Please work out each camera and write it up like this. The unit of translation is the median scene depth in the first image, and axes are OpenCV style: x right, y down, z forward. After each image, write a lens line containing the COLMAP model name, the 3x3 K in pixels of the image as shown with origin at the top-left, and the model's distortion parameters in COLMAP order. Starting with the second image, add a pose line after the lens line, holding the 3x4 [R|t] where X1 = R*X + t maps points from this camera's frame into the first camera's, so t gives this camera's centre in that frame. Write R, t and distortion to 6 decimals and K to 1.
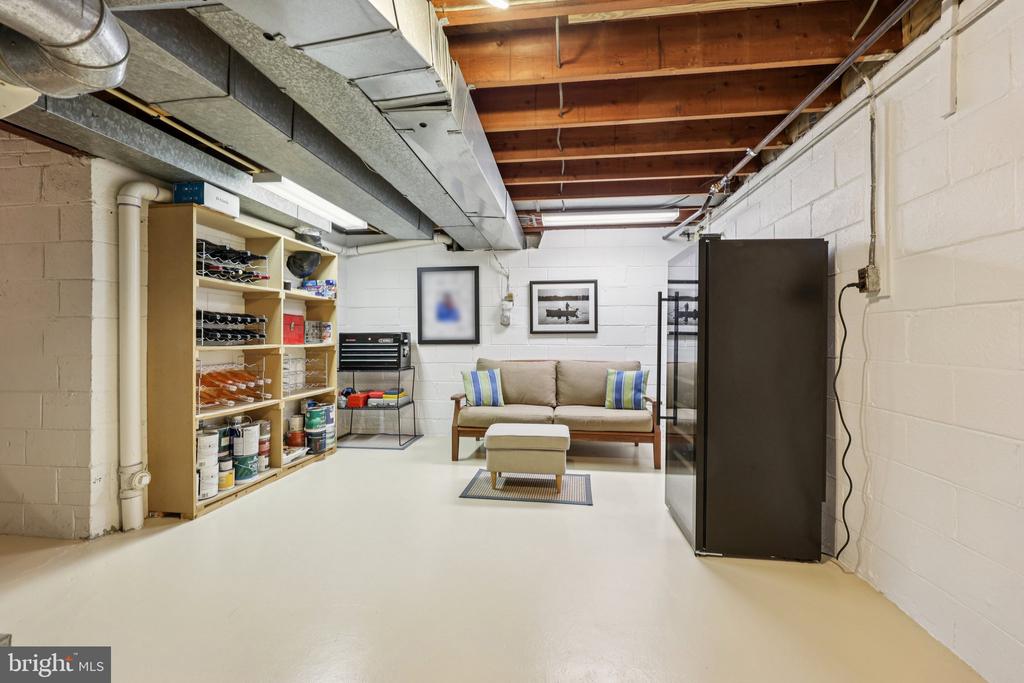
lens RADIAL K [[412.9, 0, 514.1], [0, 412.9, 338.5], [0, 0, 1]] dist [-0.001624, -0.000317]
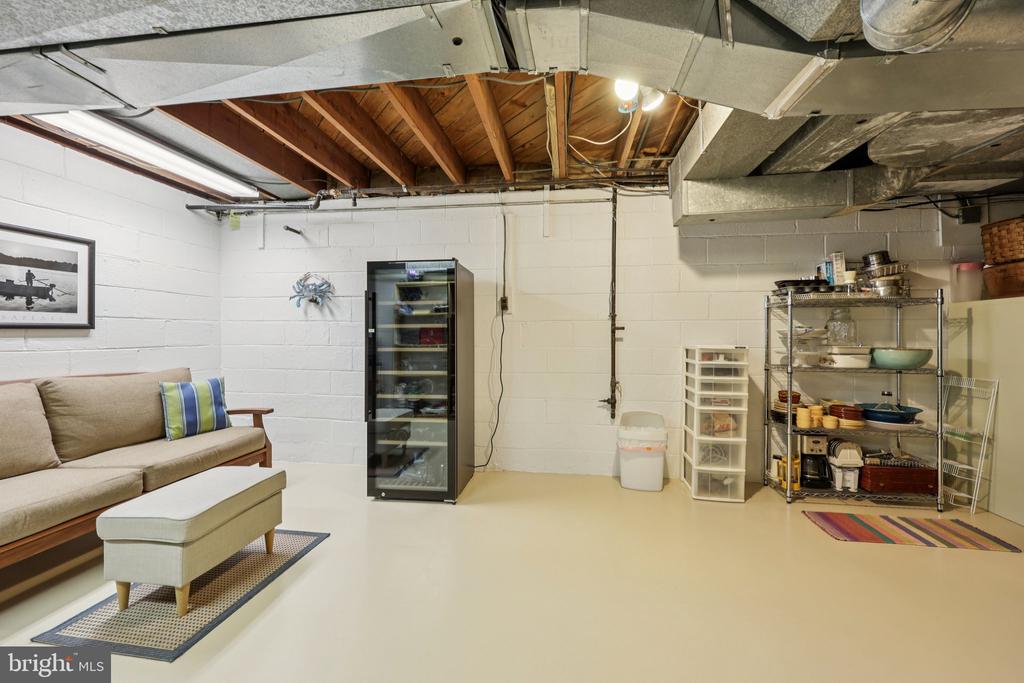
lens RADIAL K [[412.9, 0, 514.8], [0, 412.9, 336.2], [0, 0, 1]] dist [-0.001624, -0.000317]
pose [[0.010574, -0.007016, 0.999919, -0.396883], [0.006133, 0.999957, 0.006951, -0.002578], [-0.999925, 0.006059, 0.010617, 0.375061]]
